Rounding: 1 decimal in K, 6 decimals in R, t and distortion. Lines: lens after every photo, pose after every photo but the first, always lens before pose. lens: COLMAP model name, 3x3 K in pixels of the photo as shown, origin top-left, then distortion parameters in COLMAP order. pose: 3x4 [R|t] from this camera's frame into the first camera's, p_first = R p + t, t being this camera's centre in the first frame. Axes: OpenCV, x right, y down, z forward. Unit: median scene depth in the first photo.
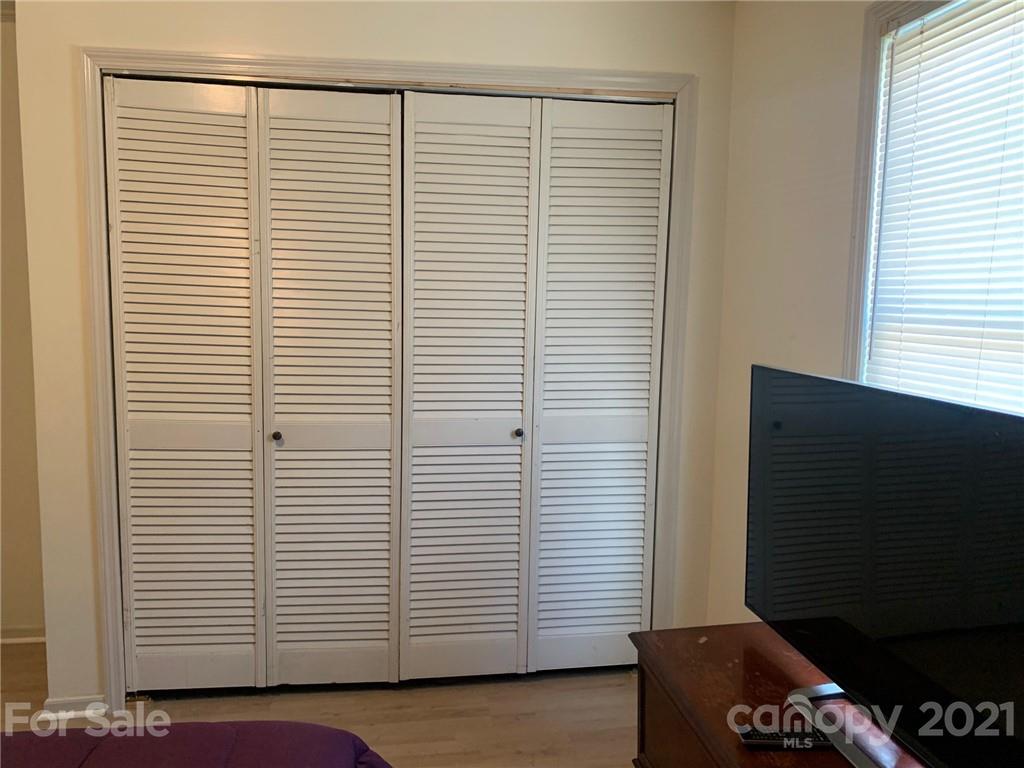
lens RADIAL K [[779.1, 0, 514.1], [0, 779.1, 379.6], [0, 0, 1]] dist [0.040497, -0.043957]
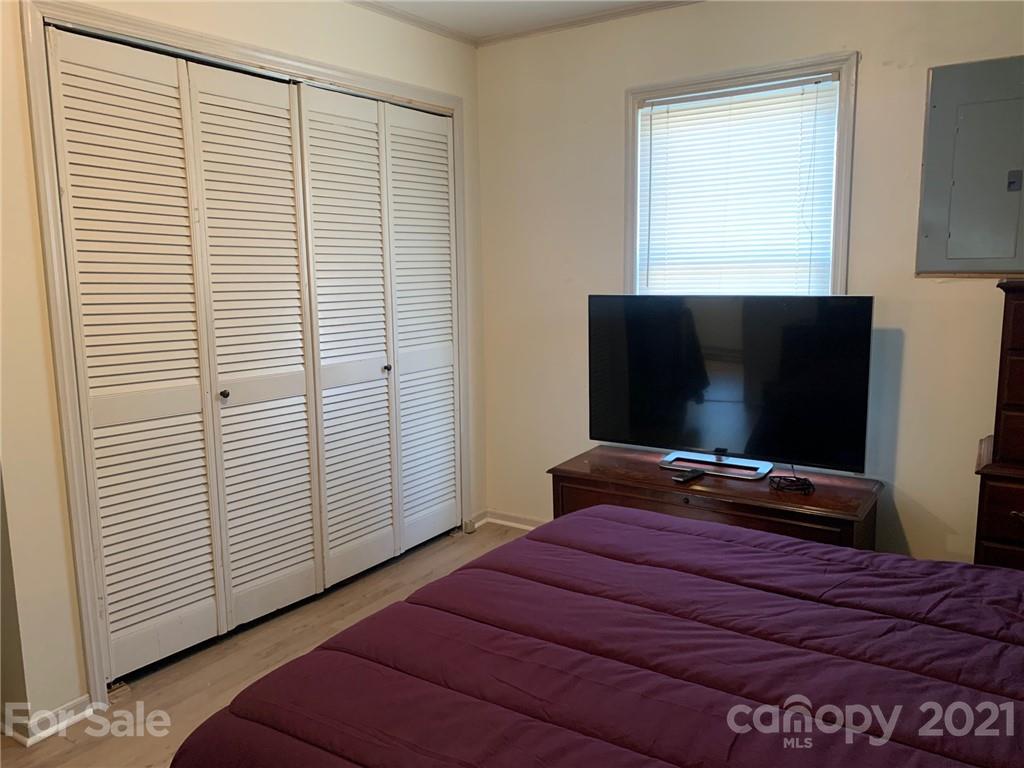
lens RADIAL K [[779.1, 0, 514.9], [0, 779.1, 390.9], [0, 0, 1]] dist [0.040497, -0.043957]
pose [[0.676202, -0.141688, 0.722963, -0.799732], [0.109064, 0.989771, 0.091968, 0.012088], [-0.728599, 0.016661, 0.684738, -0.021915]]
